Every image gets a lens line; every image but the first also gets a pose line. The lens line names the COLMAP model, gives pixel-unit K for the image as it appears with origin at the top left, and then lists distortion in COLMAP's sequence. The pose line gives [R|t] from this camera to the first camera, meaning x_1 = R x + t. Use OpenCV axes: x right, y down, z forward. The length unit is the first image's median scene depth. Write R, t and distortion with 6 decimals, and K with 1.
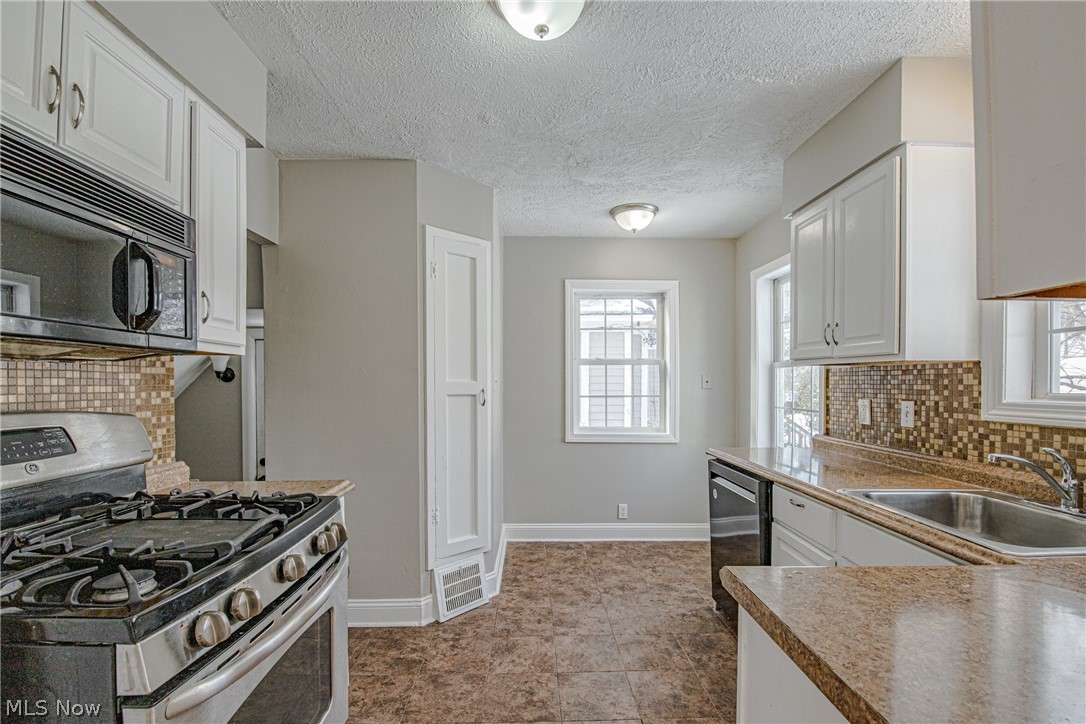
lens RADIAL K [[490.5, 0, 549.8], [0, 490.5, 383.2], [0, 0, 1]] dist [-0.001340, -0.000800]
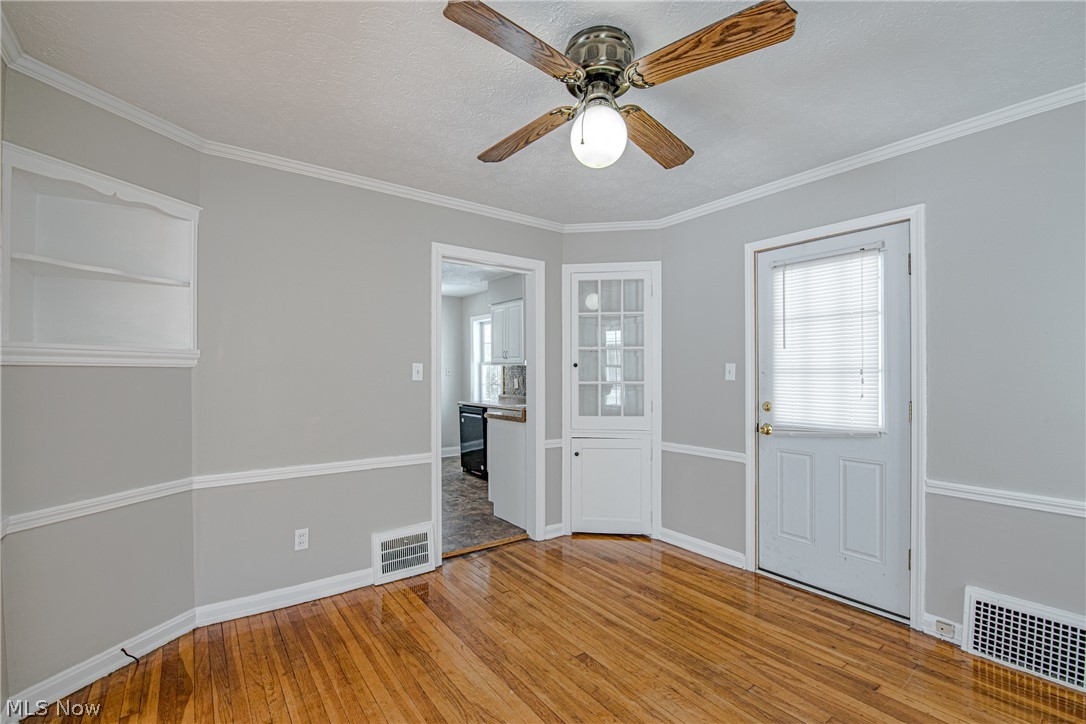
lens RADIAL K [[474.9, 0, 545.6], [0, 474.9, 373.4], [0, 0, 1]] dist [-0.020500, -0.000985]
pose [[0.822272, -0.005801, 0.569066, -0.828505], [0.004340, 0.999983, 0.003922, -0.006189], [-0.569079, -0.000755, 0.822283, -1.445009]]
